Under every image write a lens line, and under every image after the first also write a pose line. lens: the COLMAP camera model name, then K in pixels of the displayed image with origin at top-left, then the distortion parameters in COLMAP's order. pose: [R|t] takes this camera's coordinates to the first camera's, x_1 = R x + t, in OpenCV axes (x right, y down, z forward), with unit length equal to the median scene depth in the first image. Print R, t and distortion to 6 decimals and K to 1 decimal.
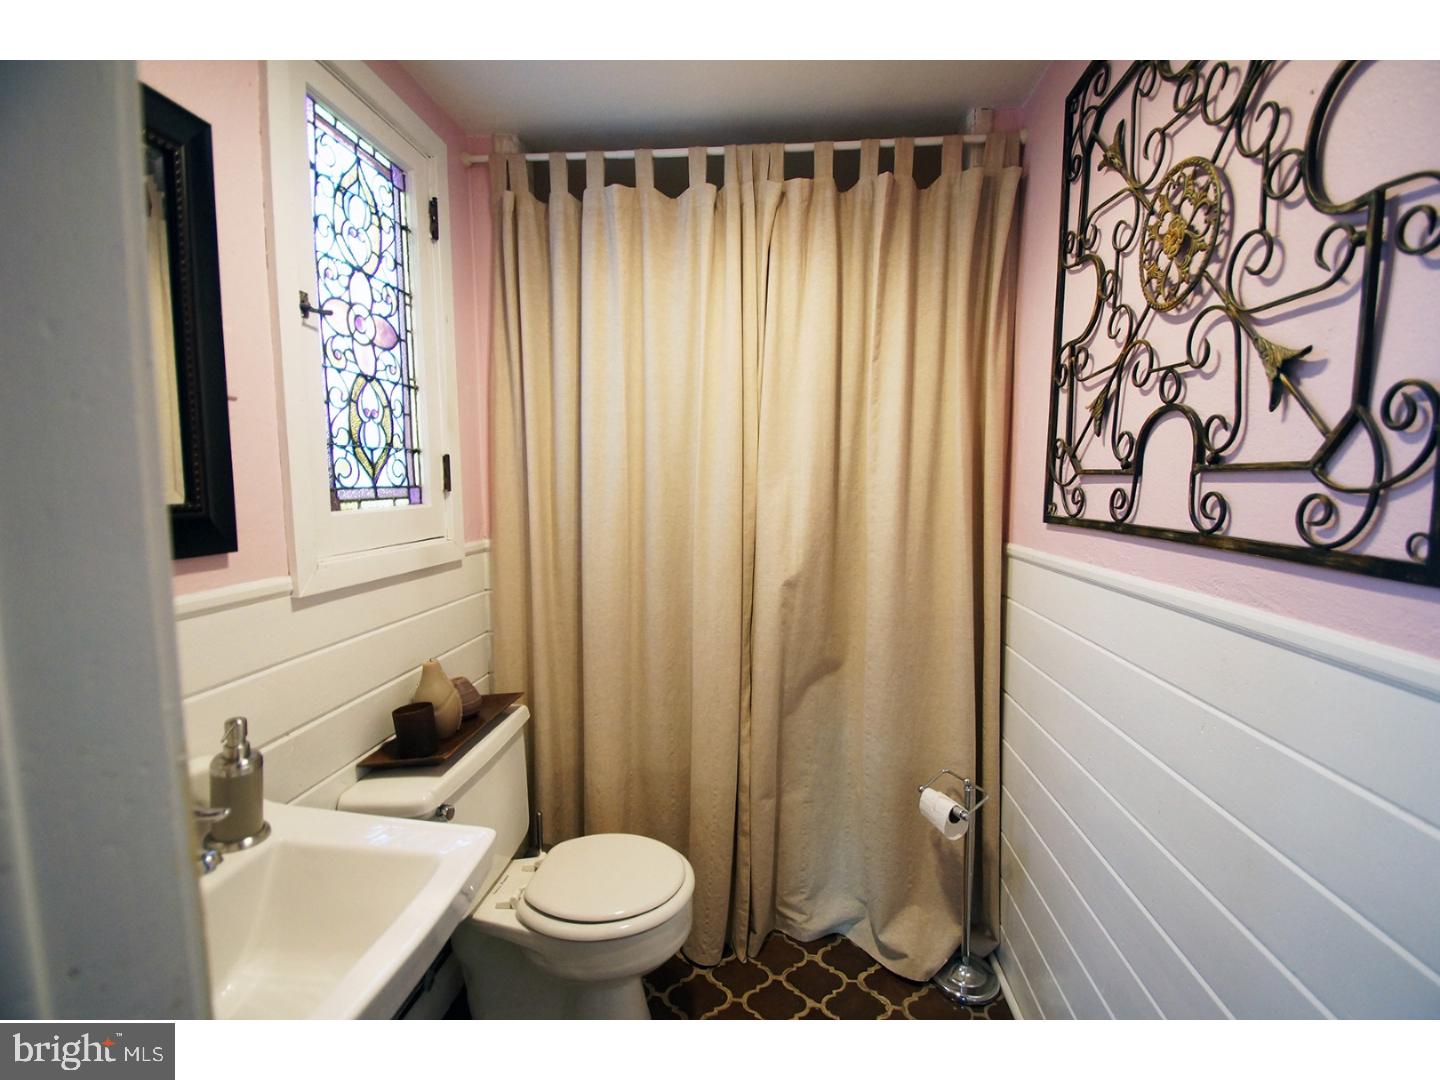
lens RADIAL K [[640.9, 0, 722.5], [0, 640.9, 542.4], [0, 0, 1]] dist [0.004458, -0.012305]
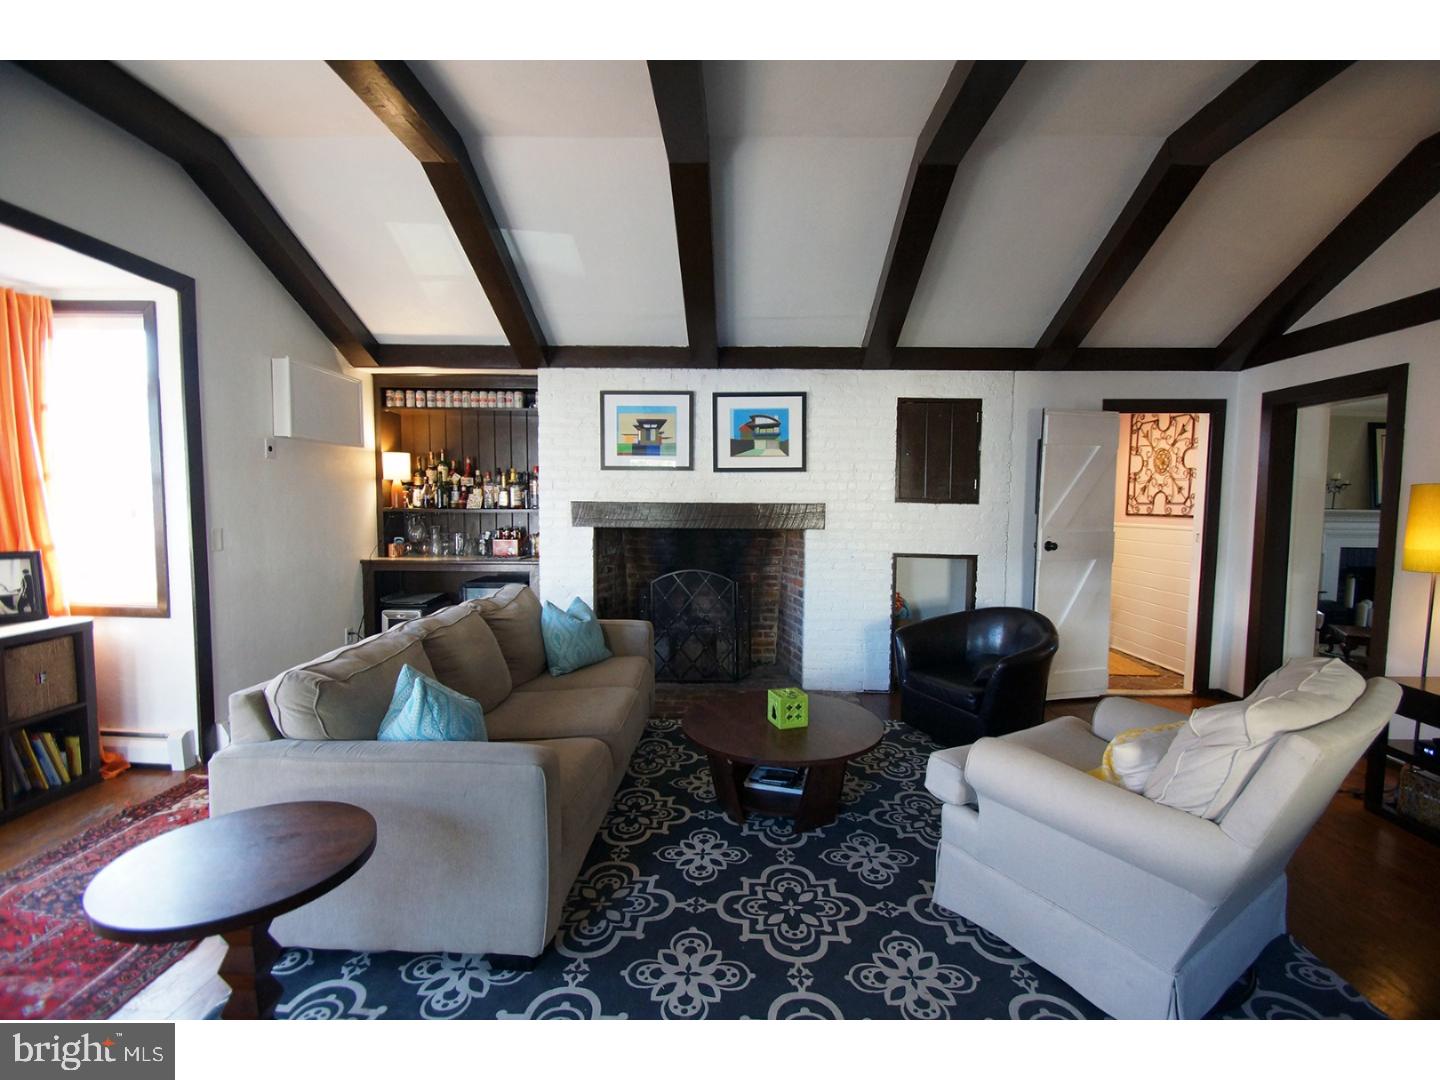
lens RADIAL K [[640.9, 0, 726.1], [0, 640.9, 546.9], [0, 0, 1]] dist [0.004458, -0.012305]
pose [[0.996759, -0.003240, 0.080385, -2.986702], [0.005305, 0.999661, -0.025493, 0.328615], [-0.080275, 0.025836, 0.996438, -3.593376]]
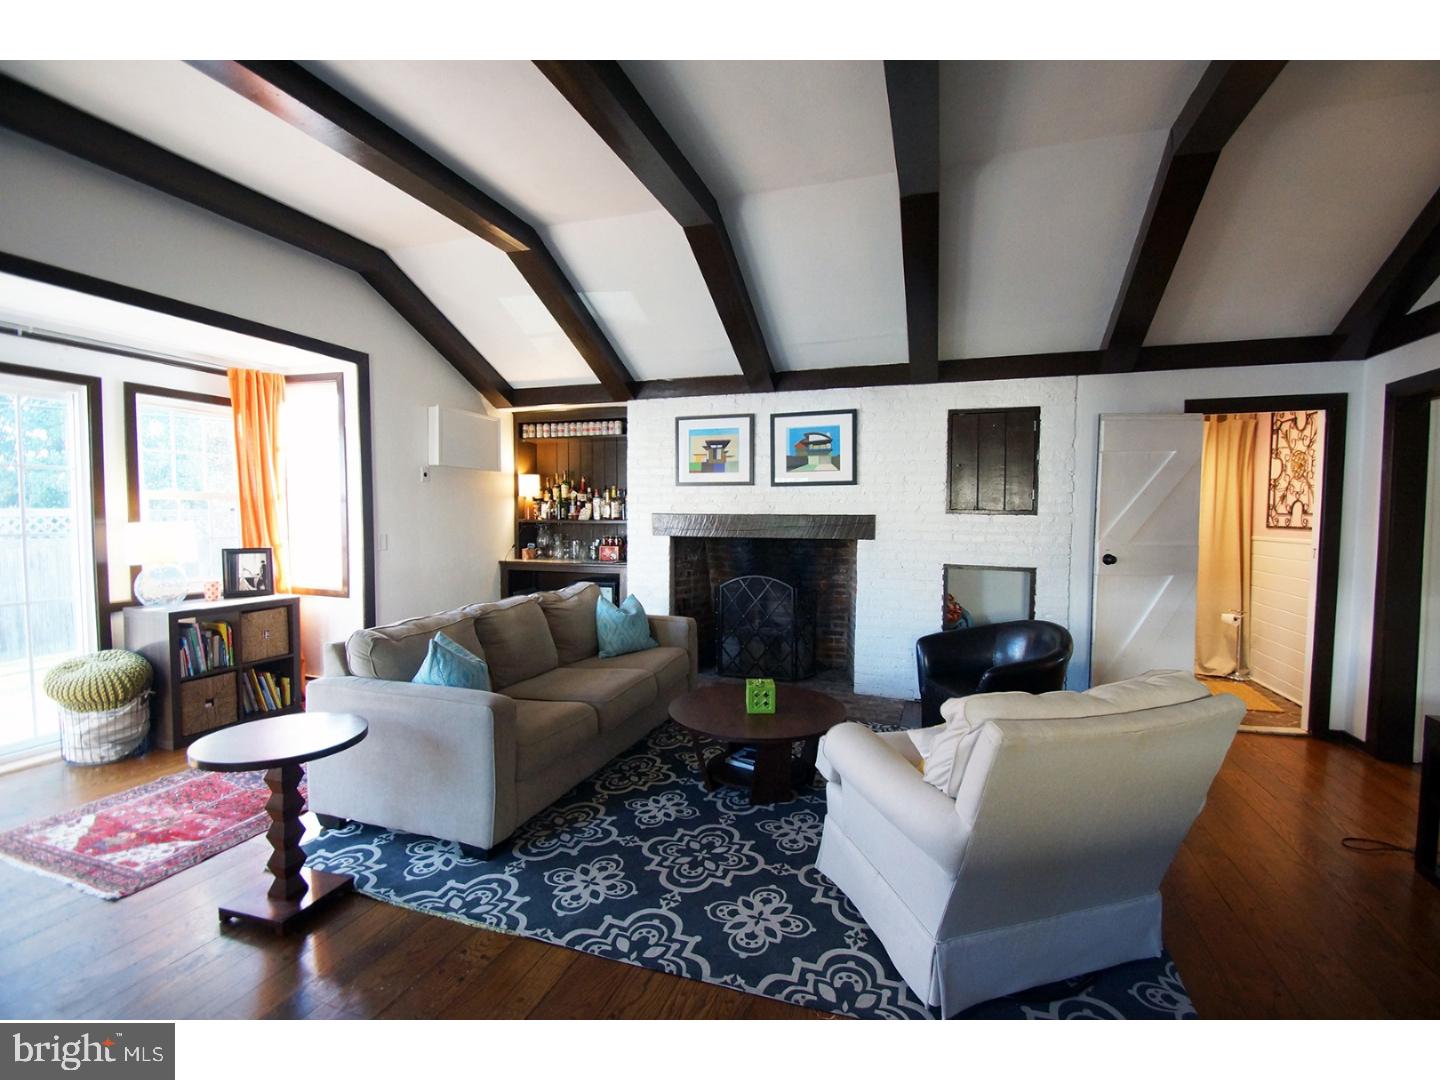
lens RADIAL K [[640.9, 0, 729.1], [0, 640.9, 547.6], [0, 0, 1]] dist [0.004458, -0.012305]
pose [[0.974807, 0.010764, -0.222792, -2.030350], [-0.020811, 0.998867, -0.042794, 0.369802], [0.222079, 0.046352, 0.973926, -3.916481]]
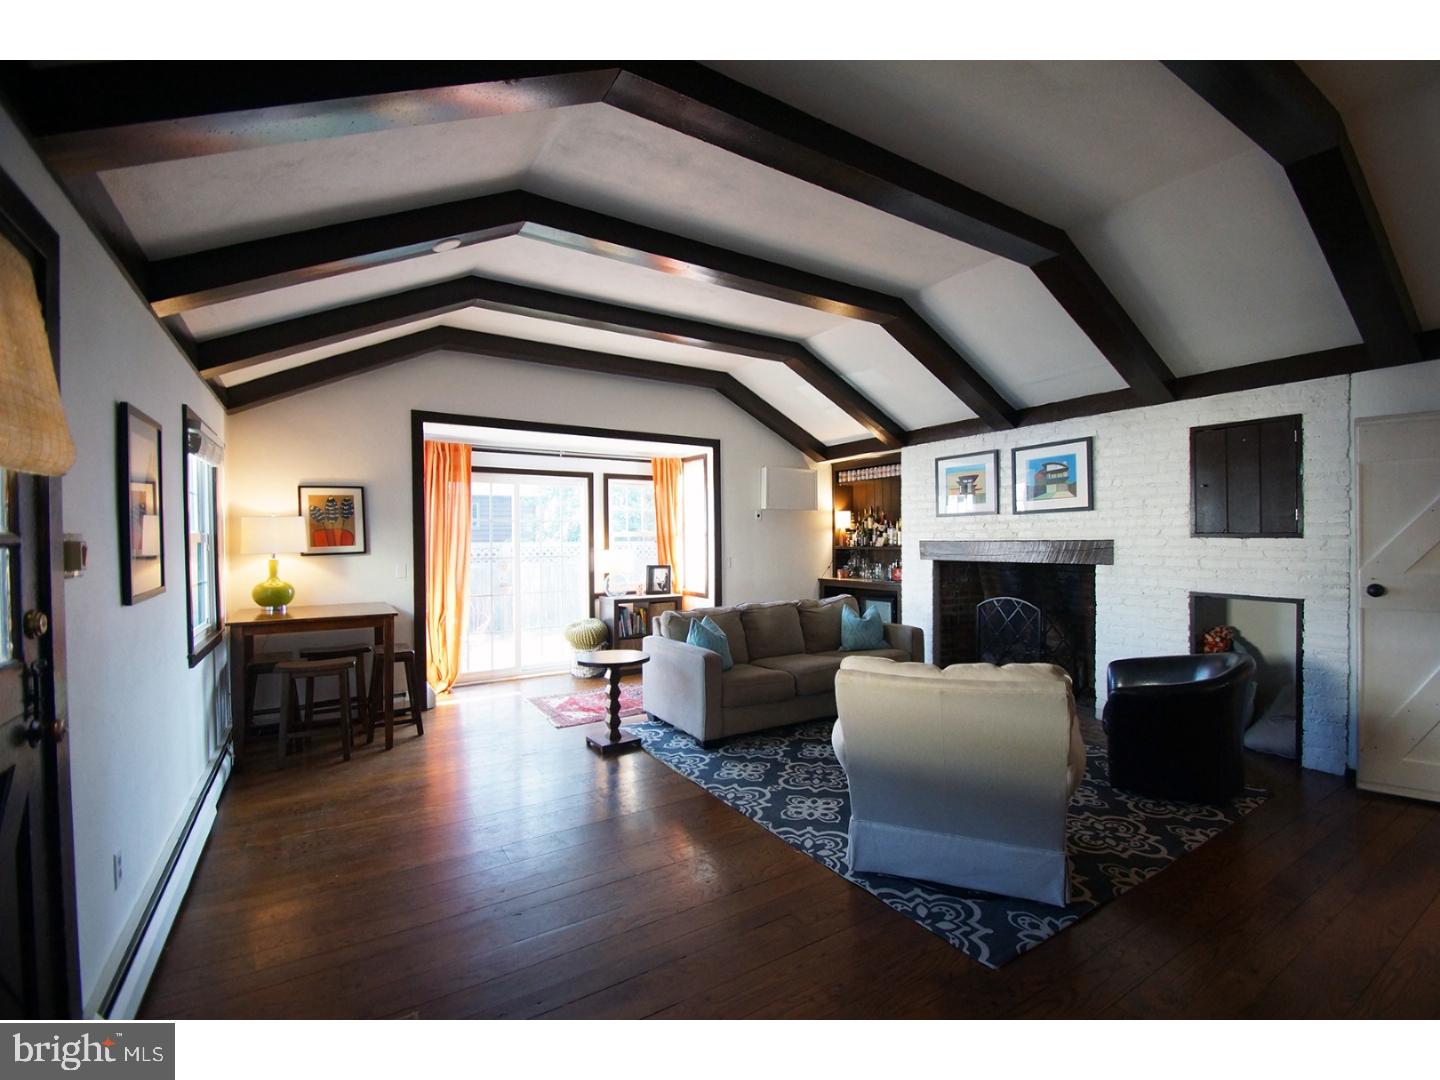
lens RADIAL K [[640.9, 0, 716.9], [0, 640.9, 547.6], [0, 0, 1]] dist [0.004458, -0.012305]
pose [[0.599782, -0.003110, -0.800158, -0.231003], [-0.064471, 0.996553, -0.052199, 0.391040], [0.797562, 0.082895, 0.597514, -4.177323]]
